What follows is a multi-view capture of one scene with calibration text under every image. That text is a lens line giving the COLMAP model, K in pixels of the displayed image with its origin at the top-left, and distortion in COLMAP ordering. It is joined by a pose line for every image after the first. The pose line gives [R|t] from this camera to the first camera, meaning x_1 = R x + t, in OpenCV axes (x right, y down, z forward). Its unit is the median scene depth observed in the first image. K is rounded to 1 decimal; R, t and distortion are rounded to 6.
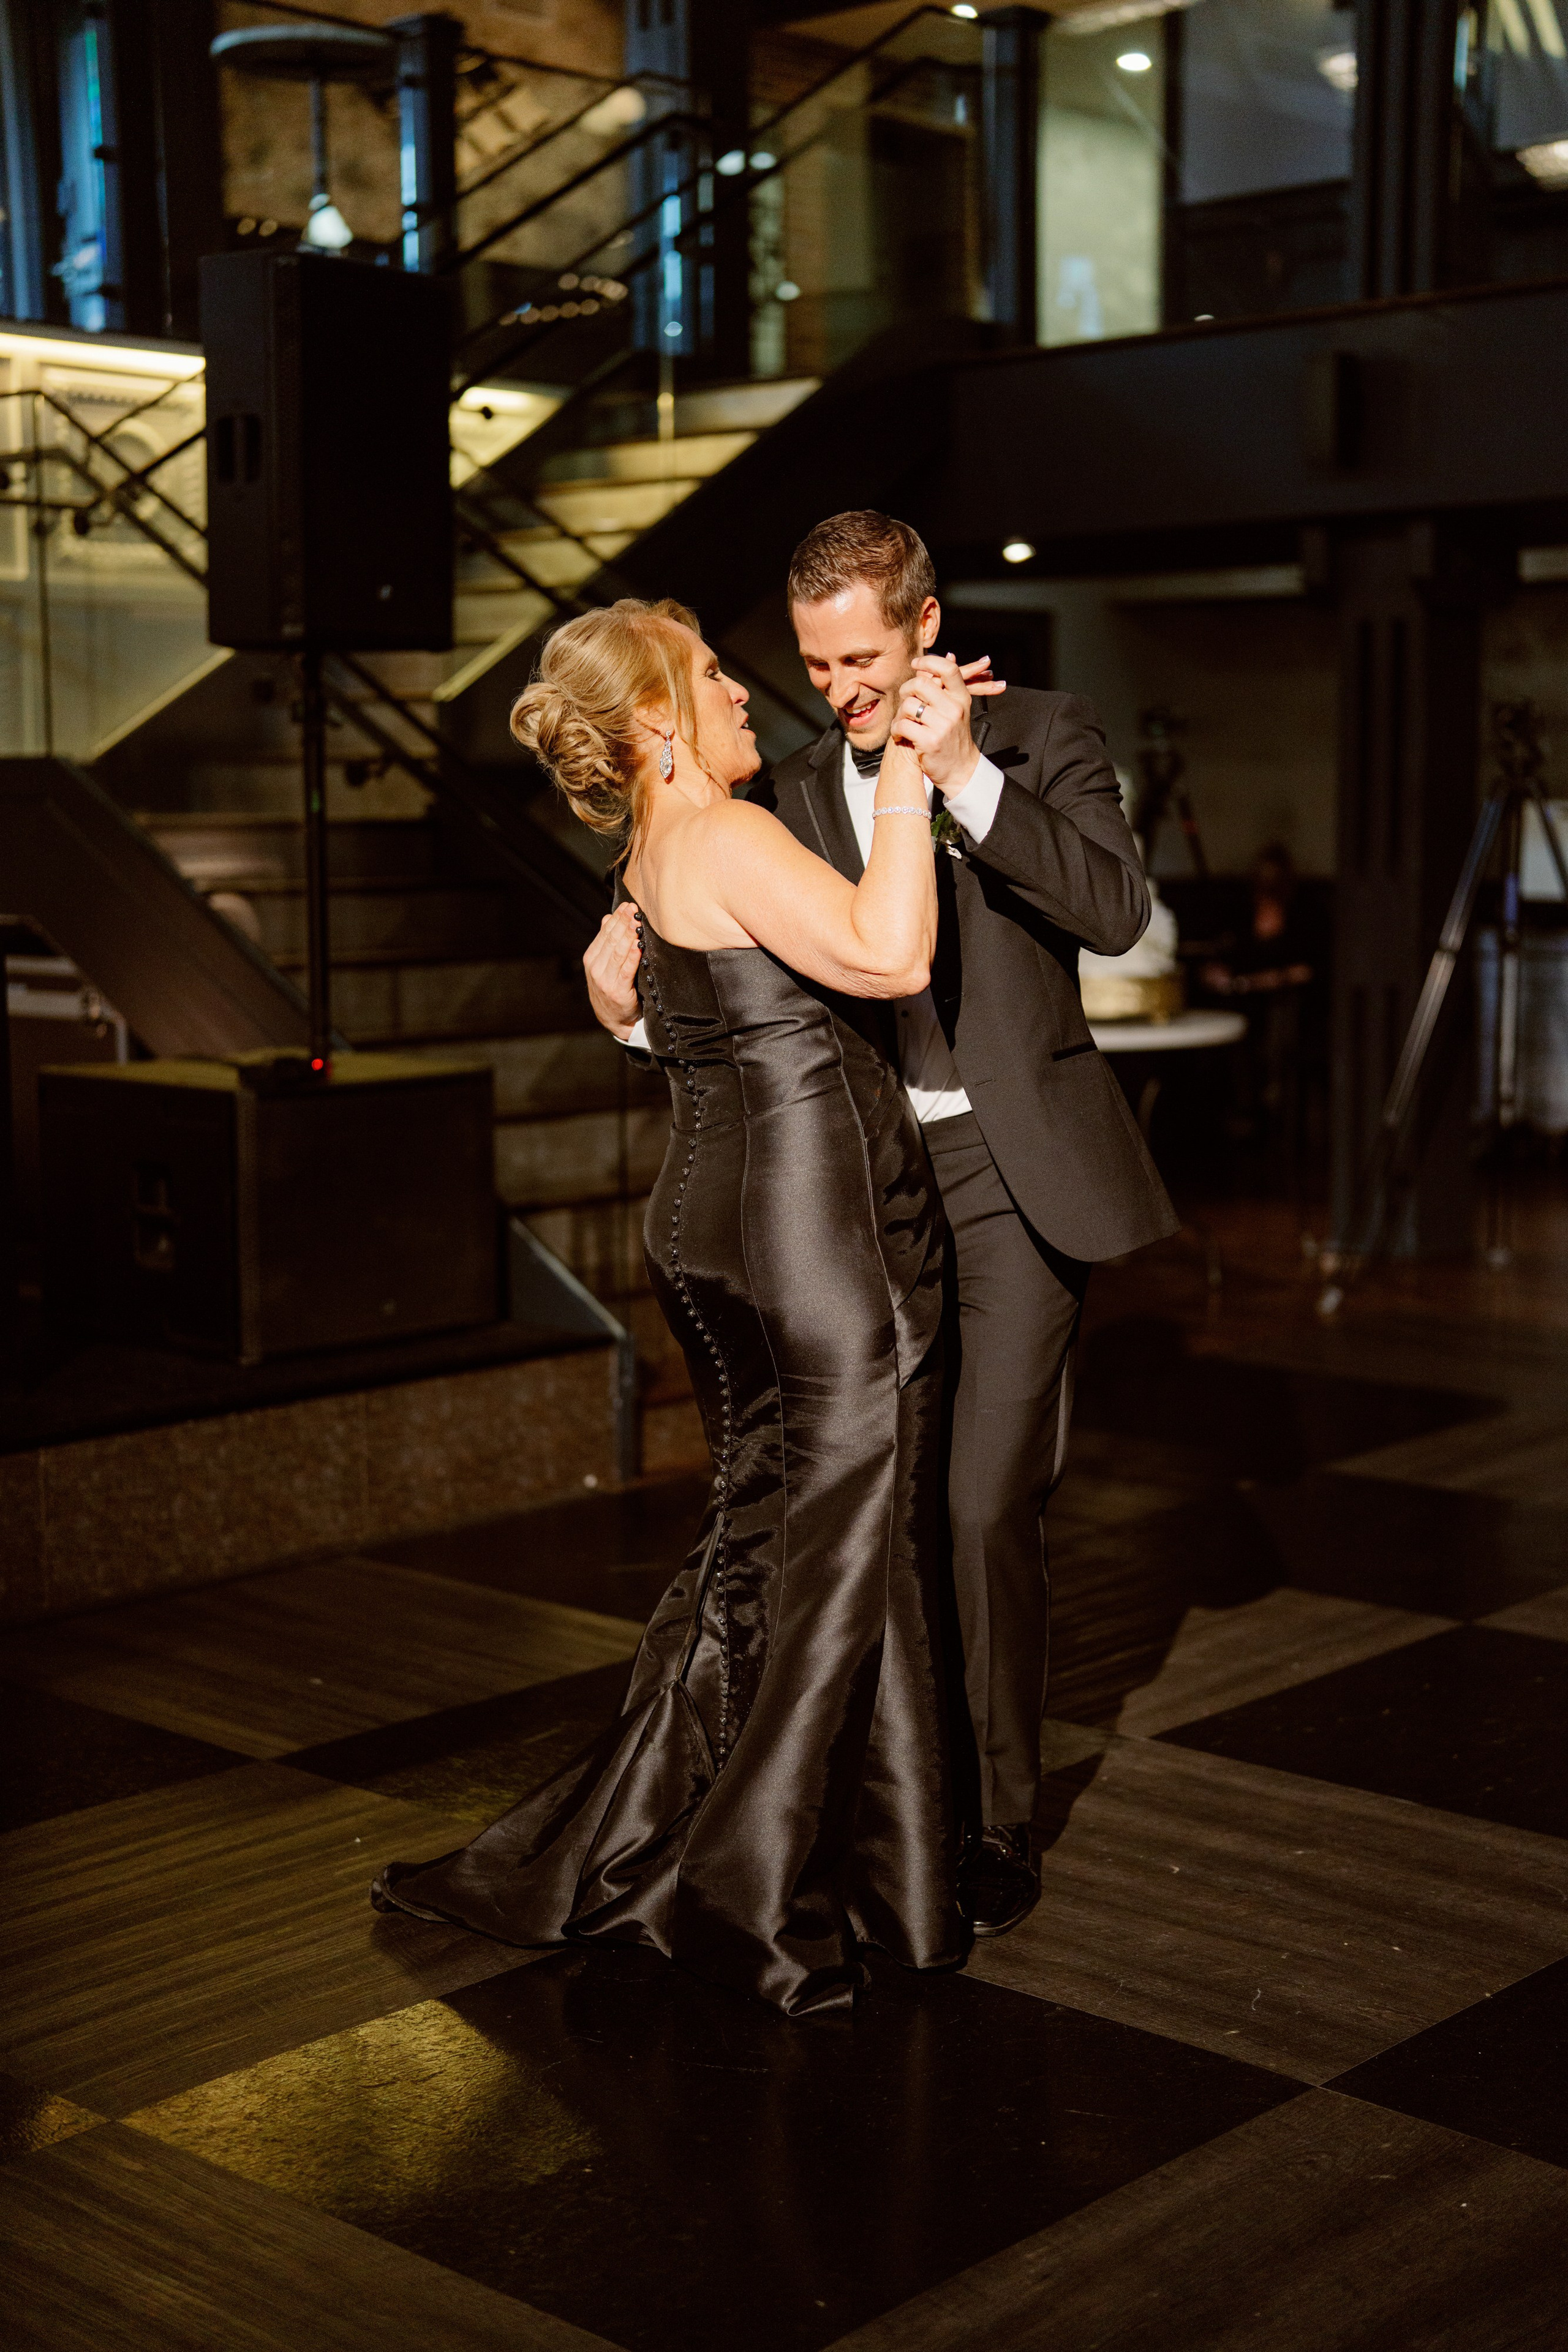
lens RADIAL K [[3243.2, 0, 791.9], [0, 3243.2, 1201.6], [0, 0, 1]] dist [-0.008951, 0.000000]
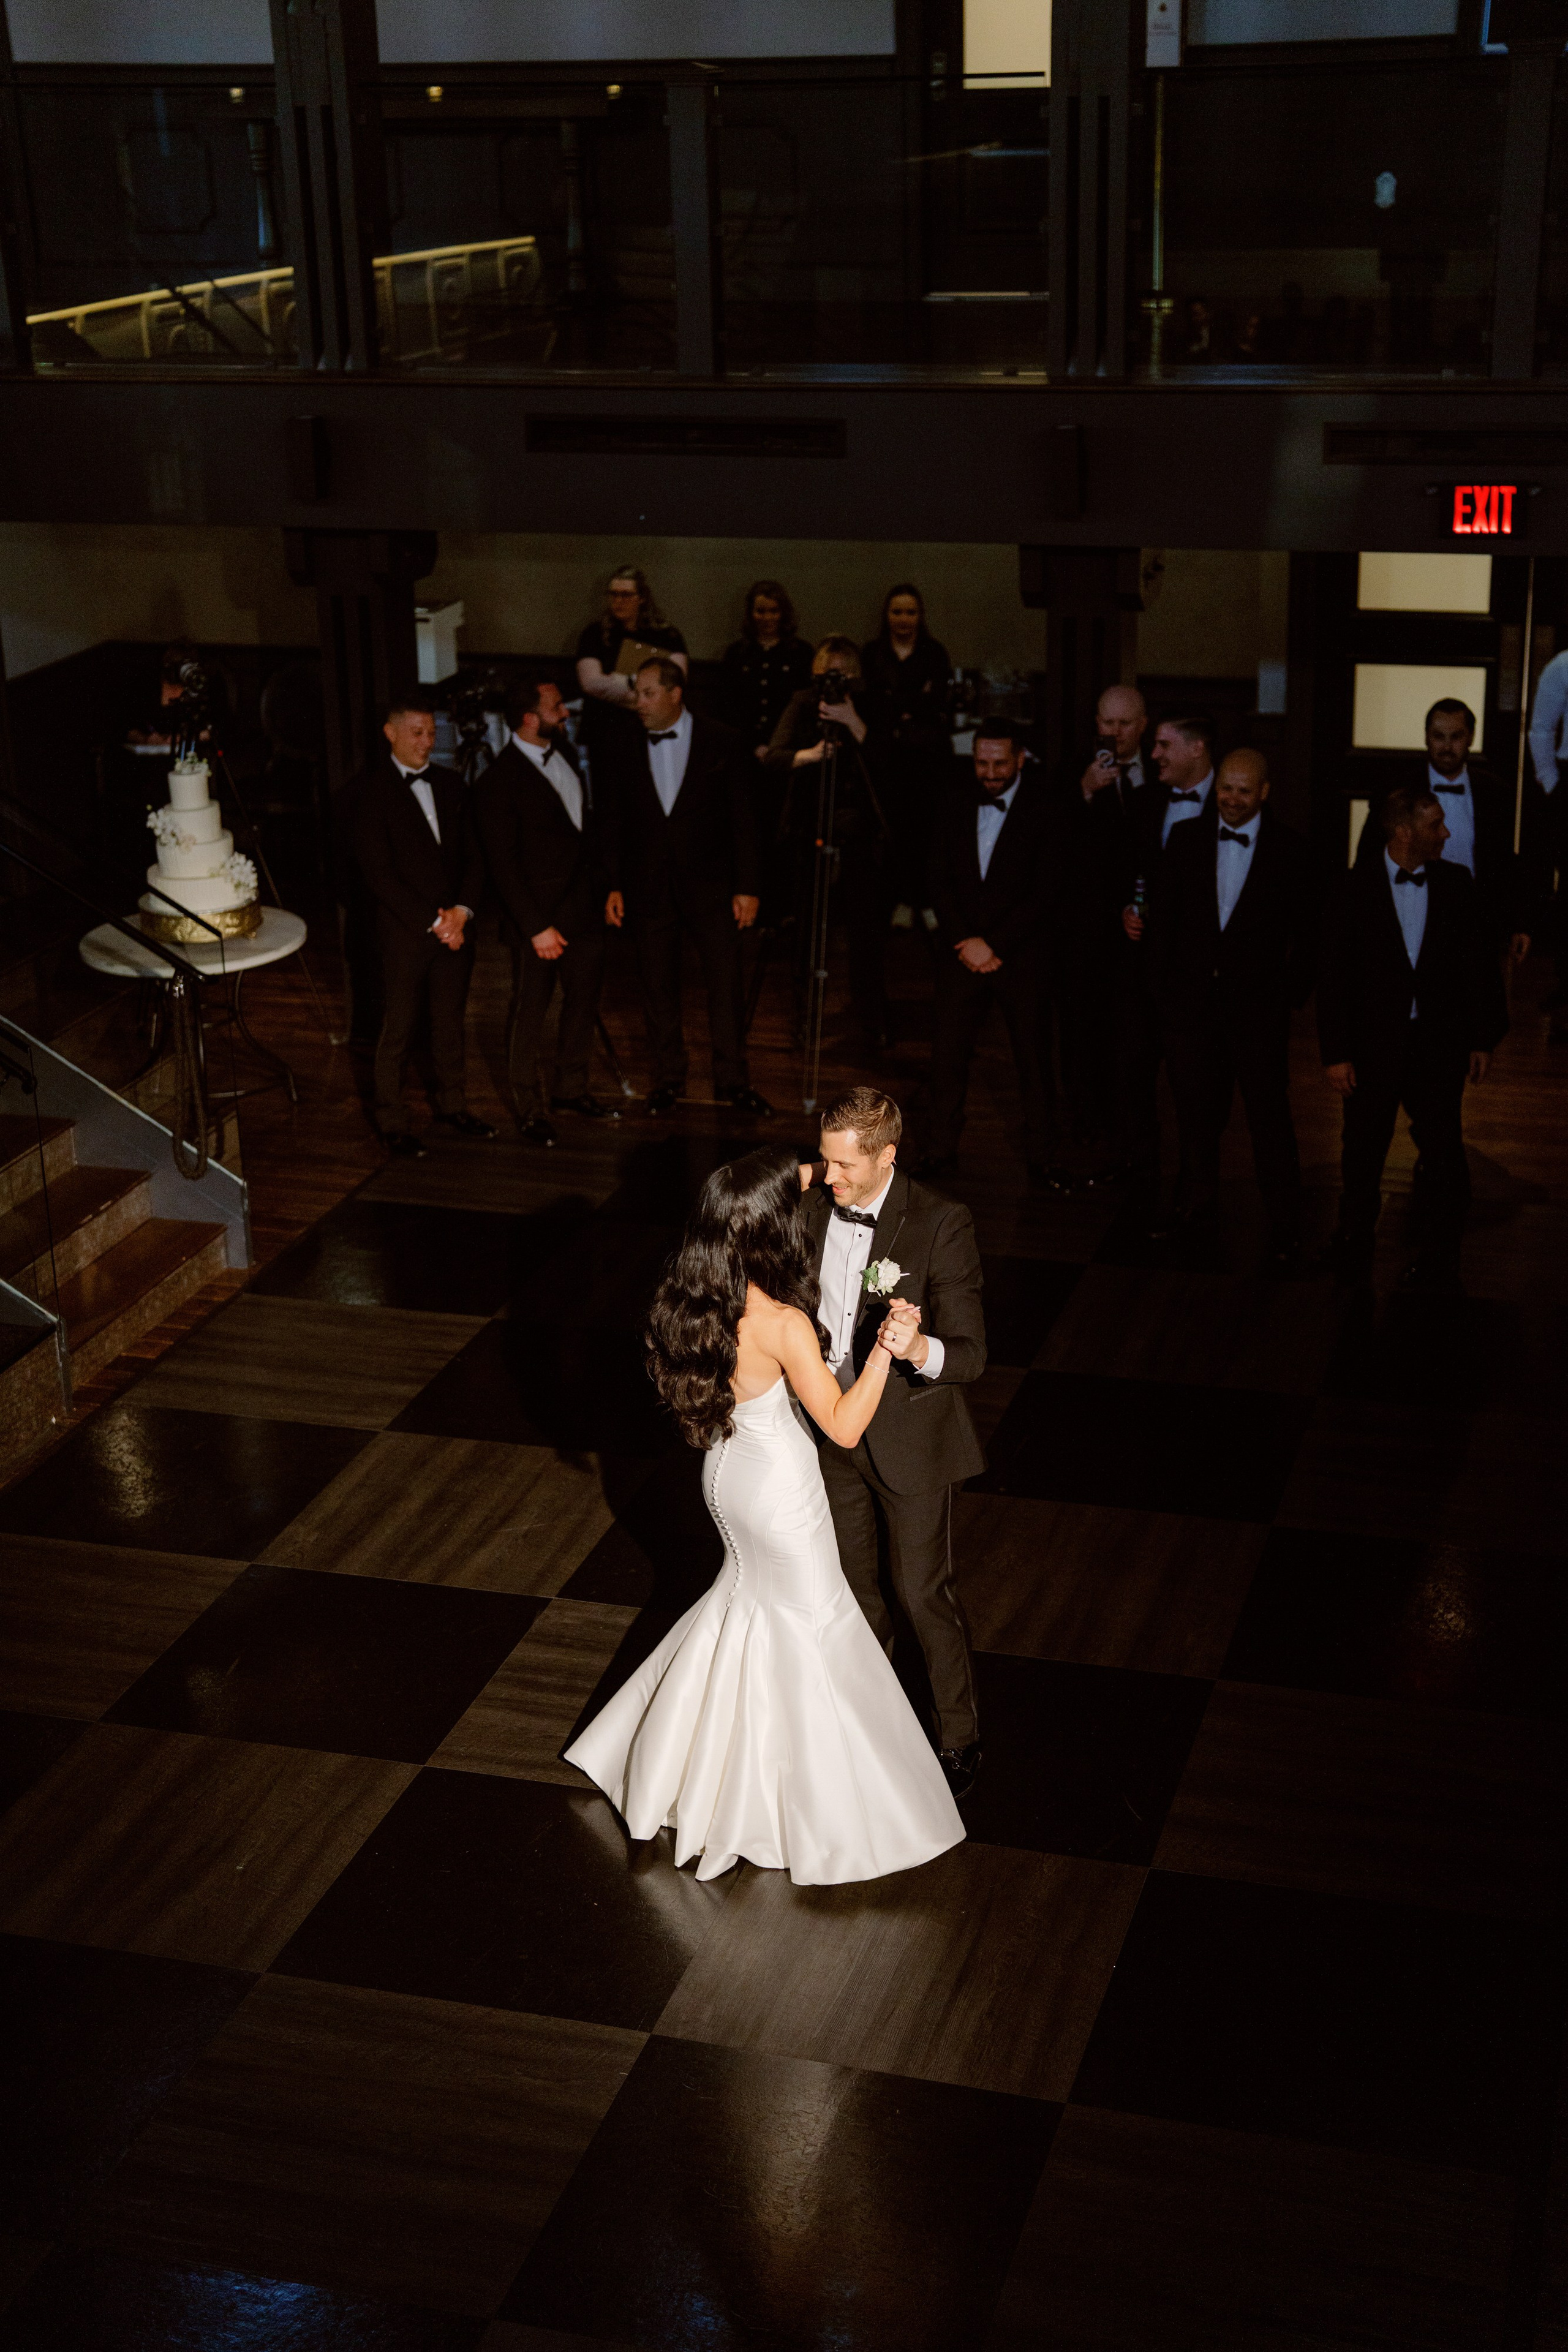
lens RADIAL K [[3243.2, 0, 793.1], [0, 3243.2, 1157.3], [0, 0, 1]] dist [-0.008951, 0.000000]
pose [[0.900496, -0.163384, 0.403004, -0.344659], [0.074999, 0.971200, 0.226156, -0.354003], [-0.428348, -0.173427, 0.886815, -0.477037]]
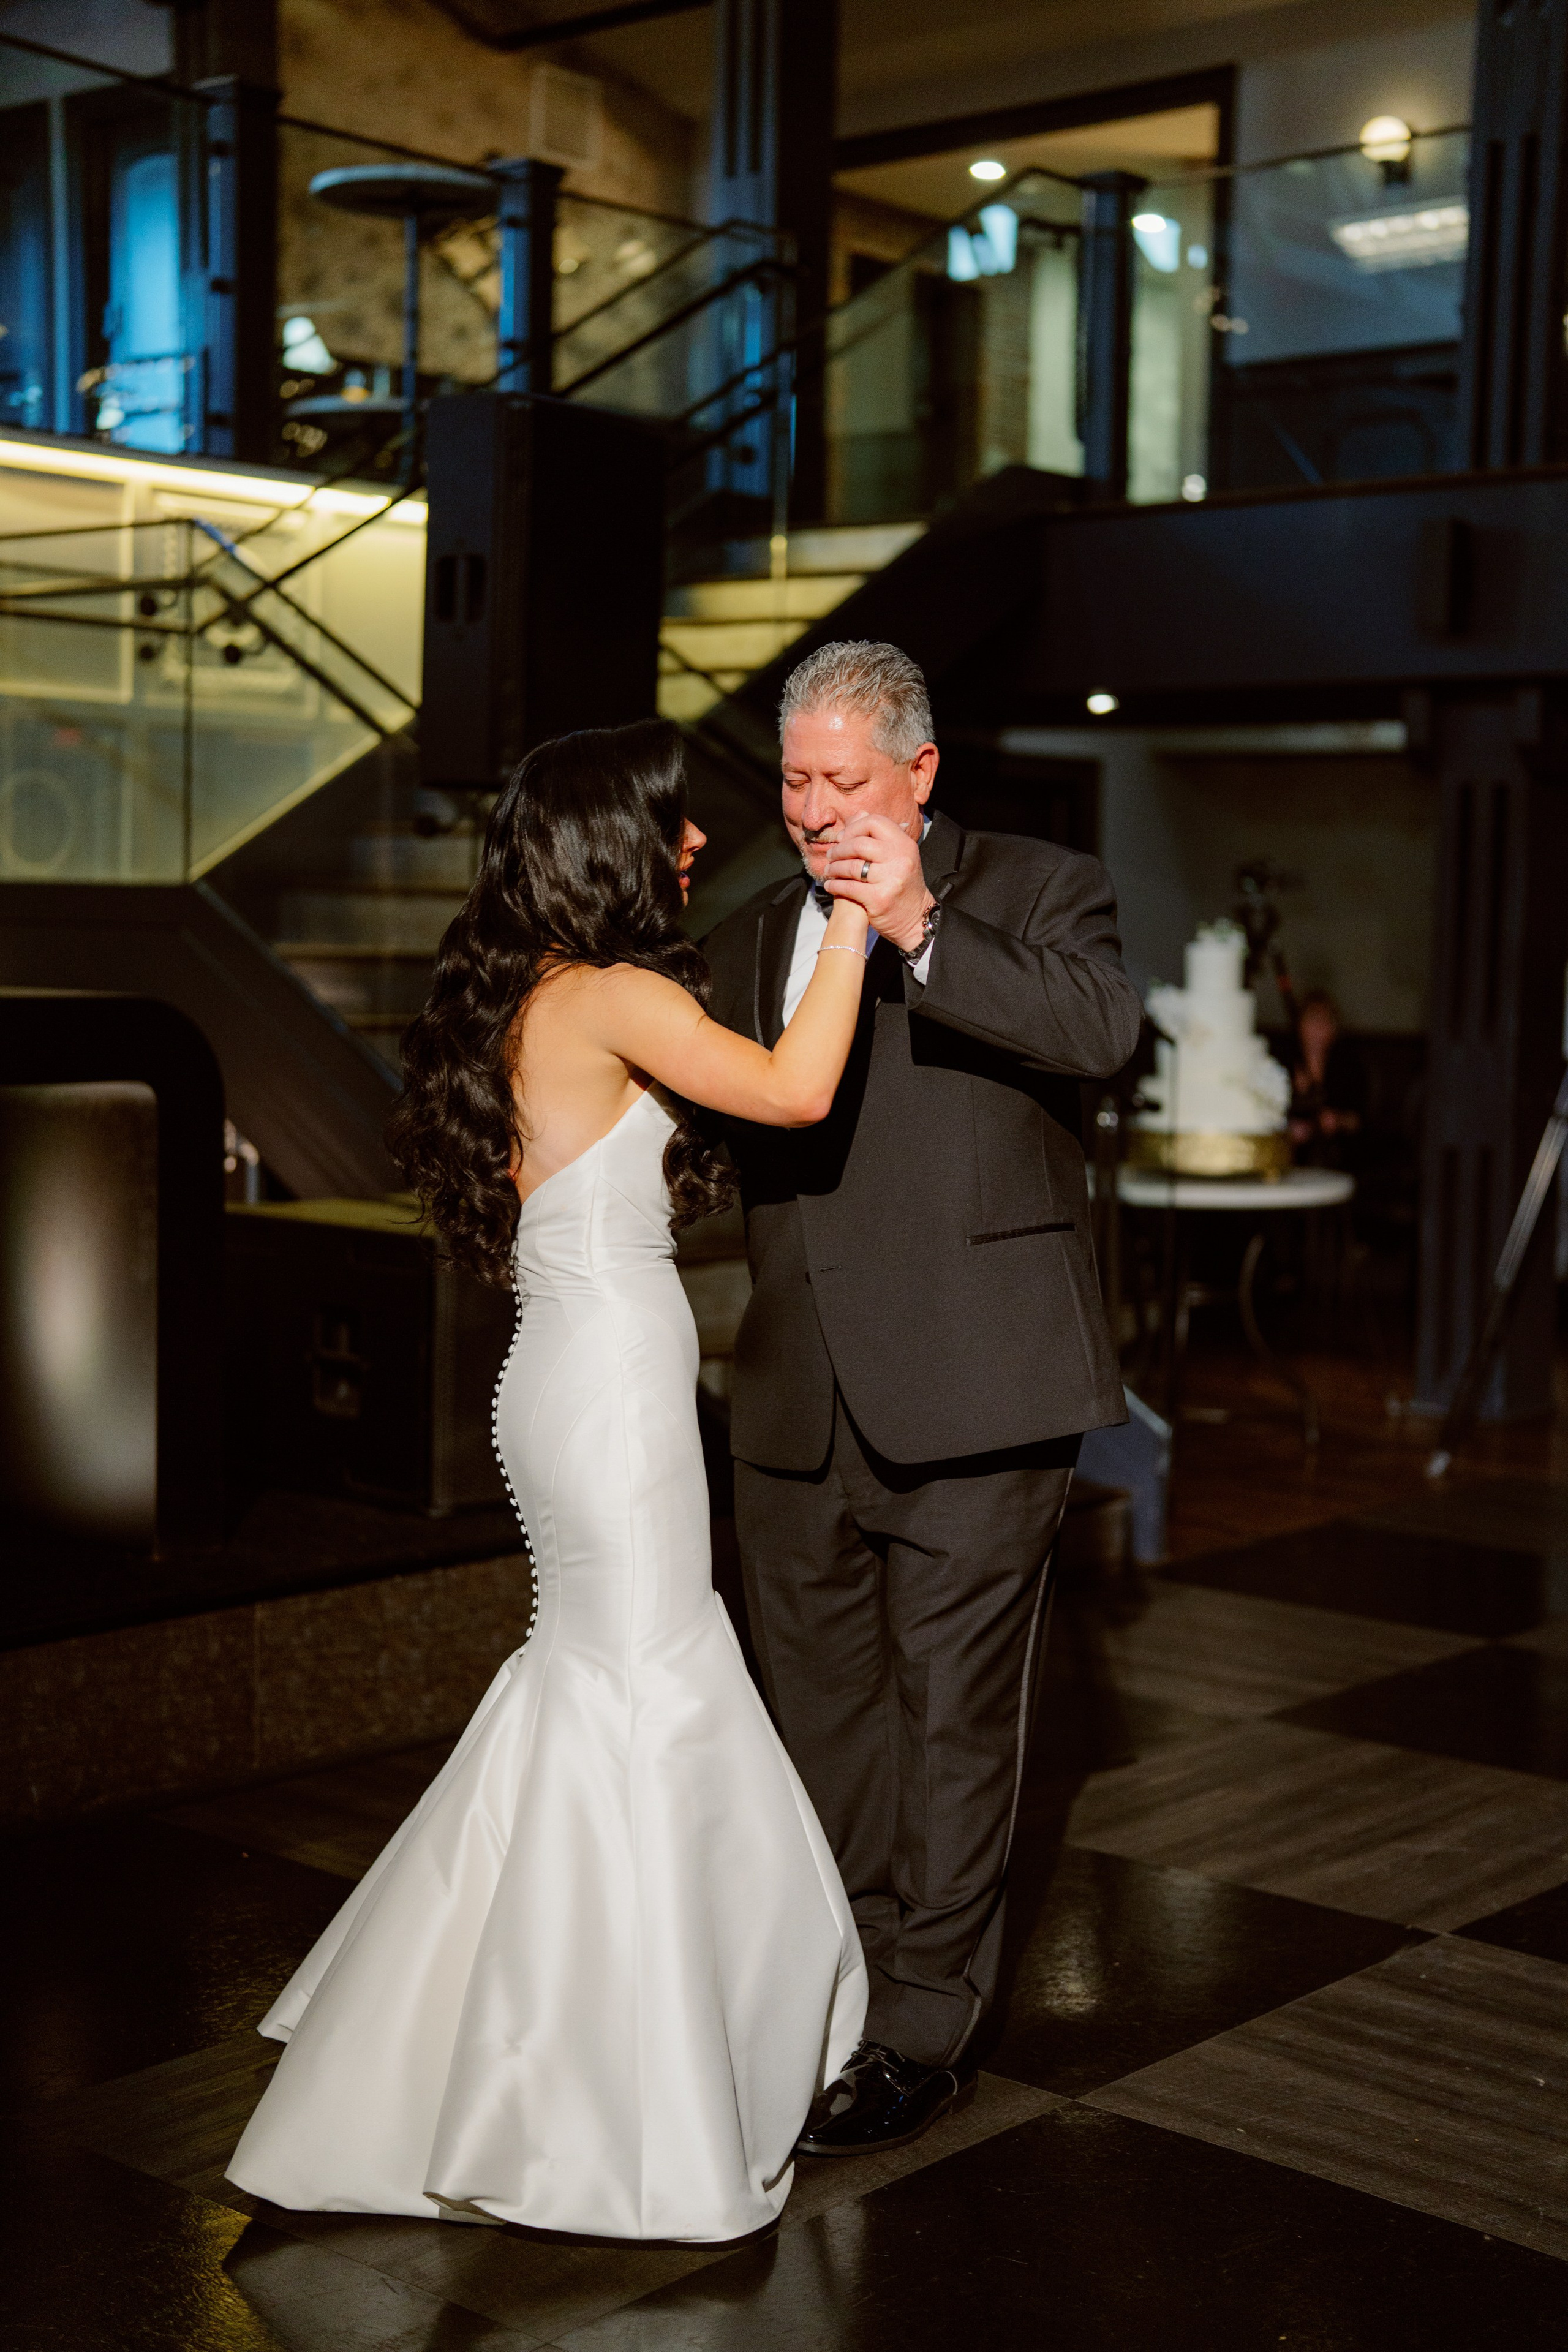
lens RADIAL K [[3243.2, 0, 776.6], [0, 3243.2, 1152.0], [0, 0, 1]] dist [-0.008951, 0.000000]
pose [[0.999184, 0.026222, 0.030720, -0.093846], [-0.024531, 0.998230, -0.054185, -0.008407], [-0.032086, 0.053387, 0.998058, 0.015951]]
